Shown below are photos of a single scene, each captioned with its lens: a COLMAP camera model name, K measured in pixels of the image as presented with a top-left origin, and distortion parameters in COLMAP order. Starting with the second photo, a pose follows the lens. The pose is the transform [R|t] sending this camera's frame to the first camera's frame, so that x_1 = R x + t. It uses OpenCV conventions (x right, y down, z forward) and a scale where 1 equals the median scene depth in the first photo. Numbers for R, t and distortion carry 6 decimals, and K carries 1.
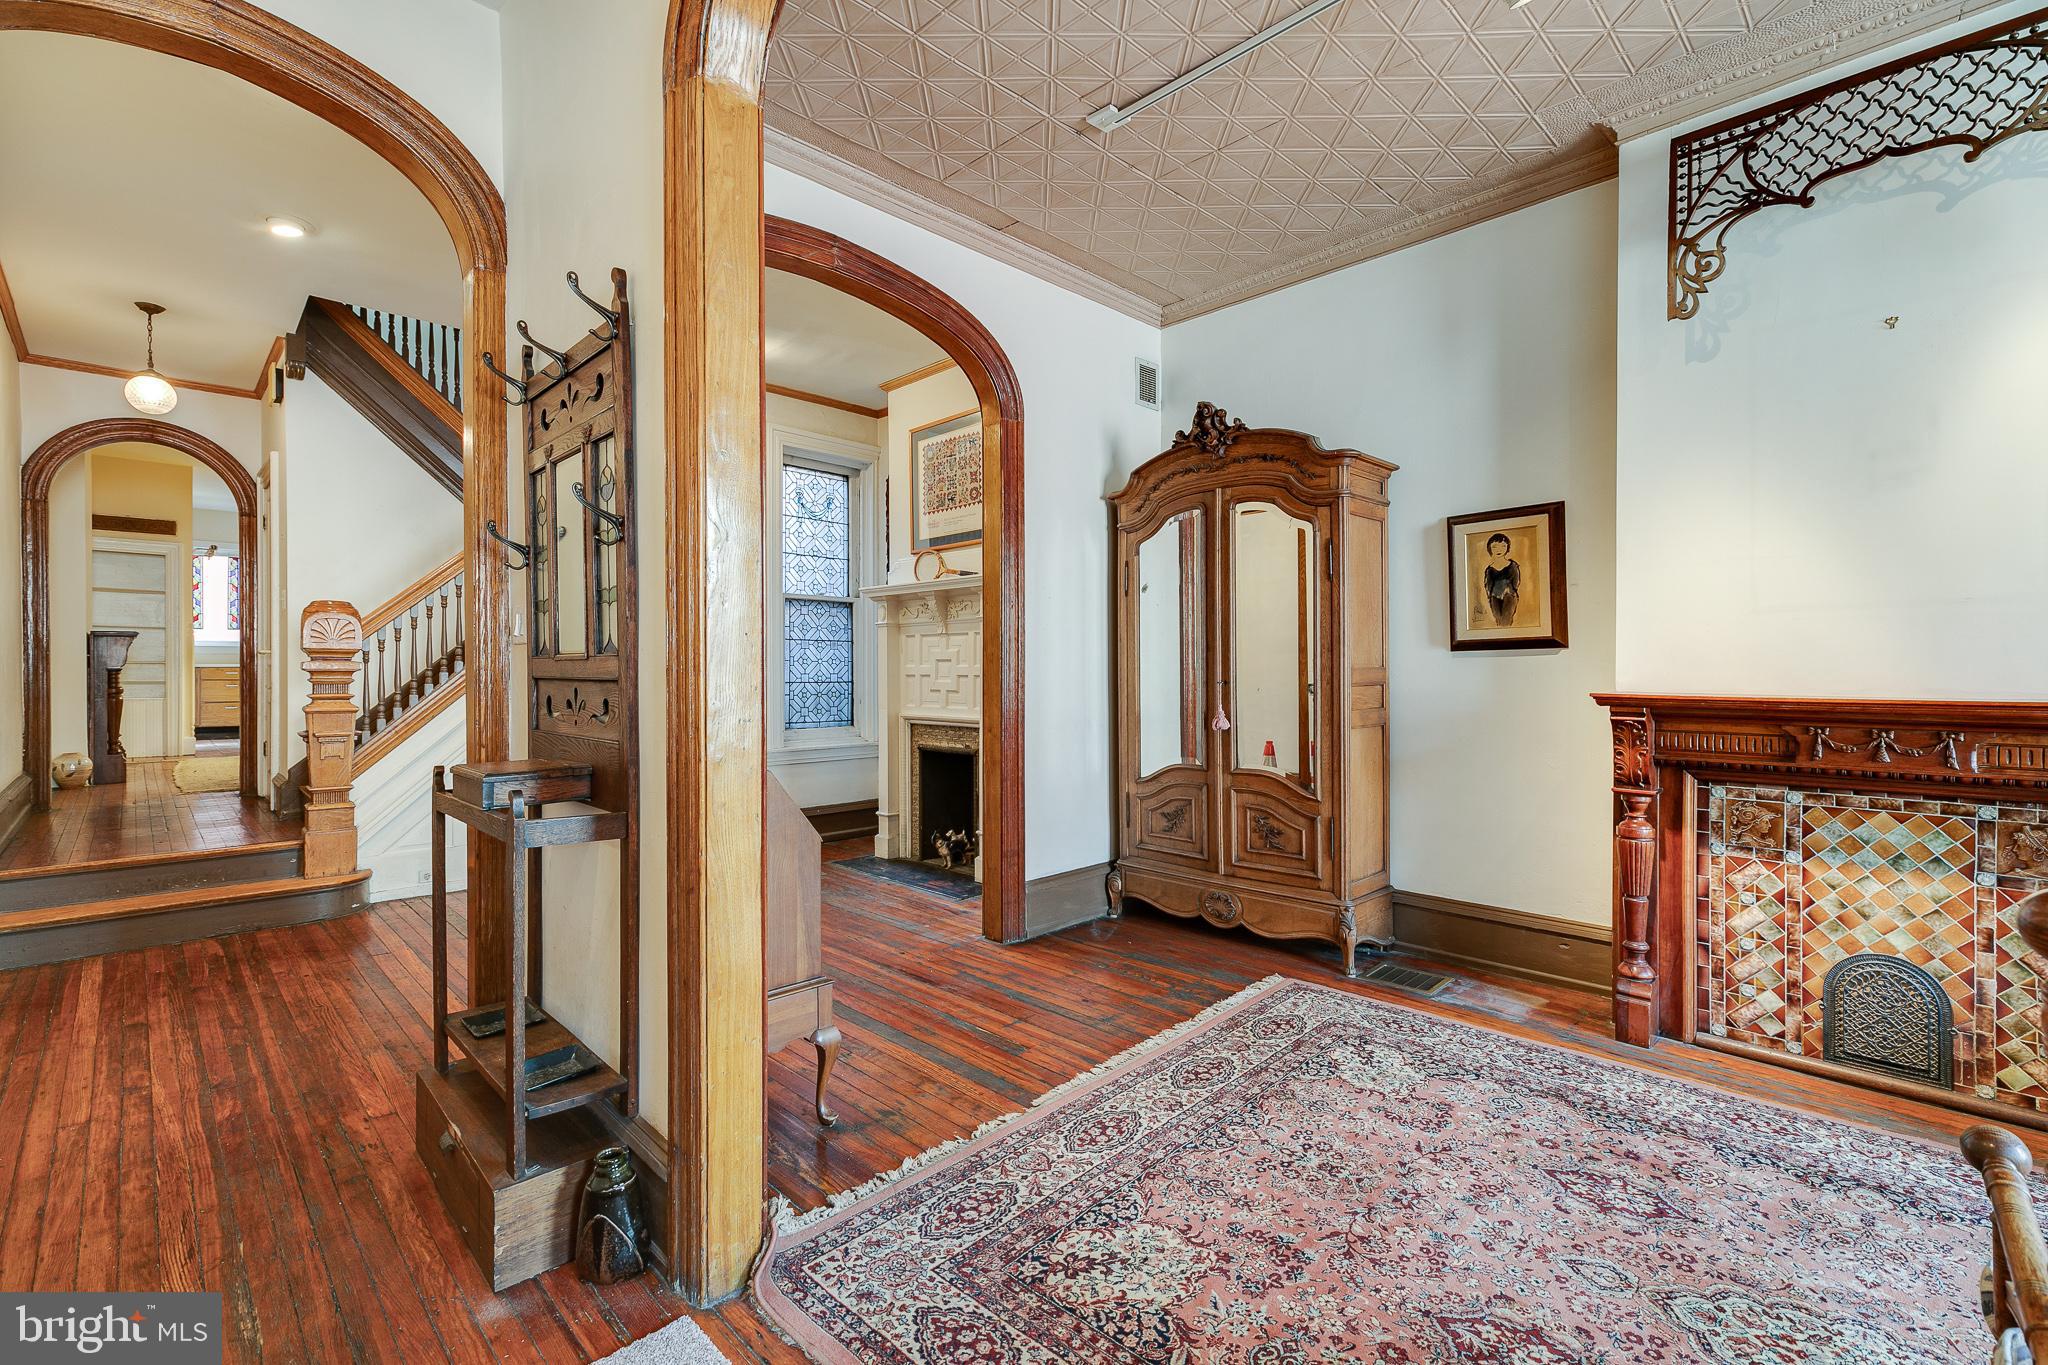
lens RADIAL K [[925.3, 0, 1030.6], [0, 925.3, 660.0], [0, 0, 1]] dist [0.002605, 0.000341]
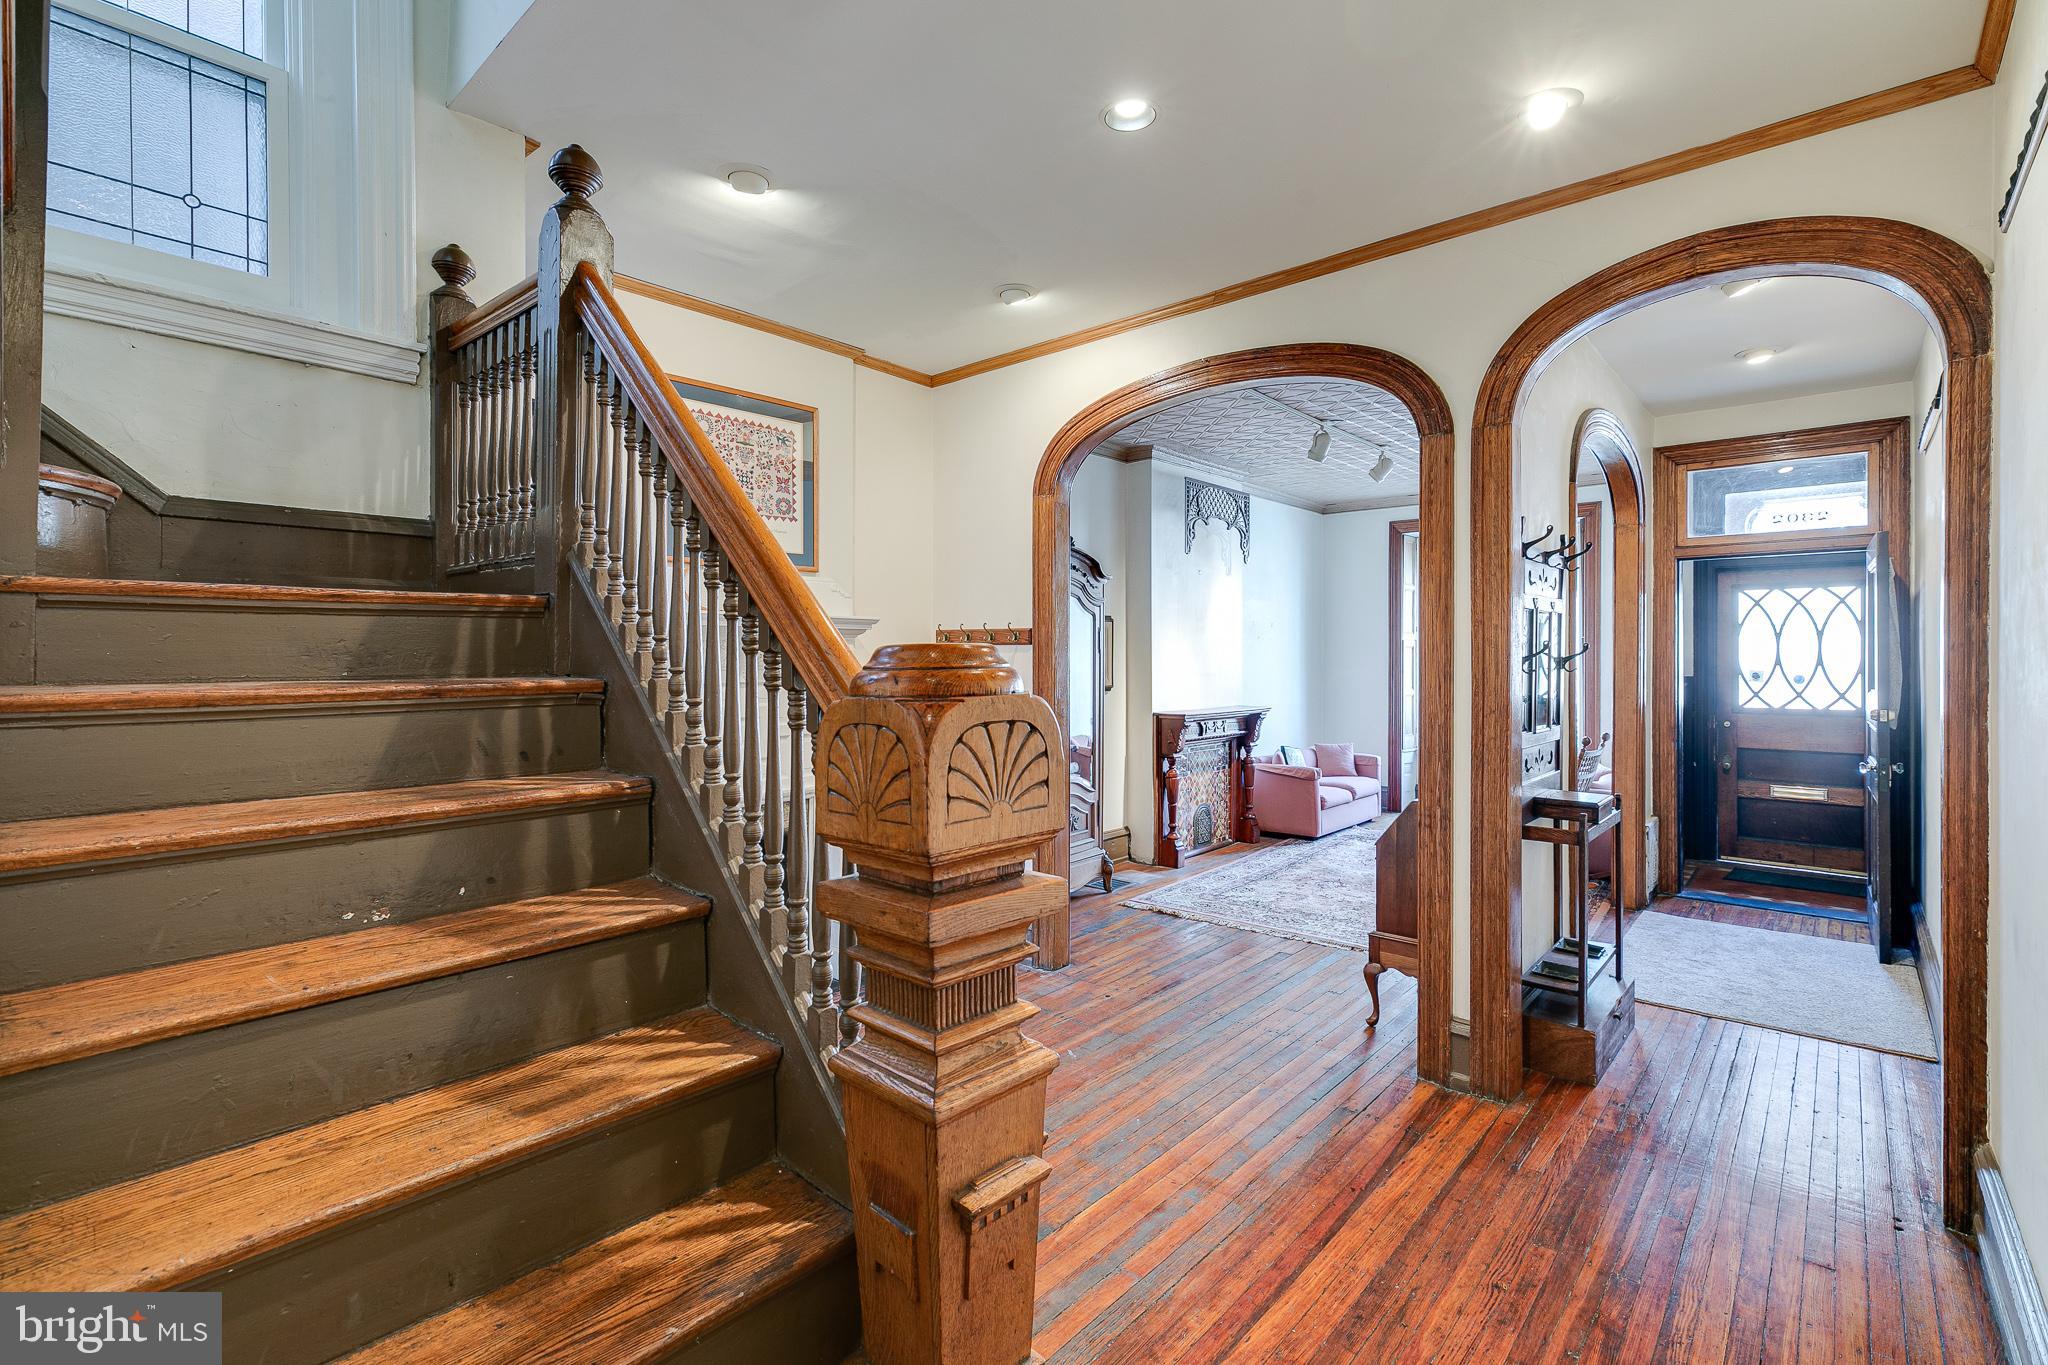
lens RADIAL K [[925.3, 0, 1030.6], [0, 925.3, 660.0], [0, 0, 1]] dist [0.002605, 0.000341]
pose [[-0.077430, -0.002223, 0.996995, -1.519392], [-0.004976, 0.999986, 0.001844, -0.090338], [-0.996985, -0.004819, -0.077440, 1.495468]]
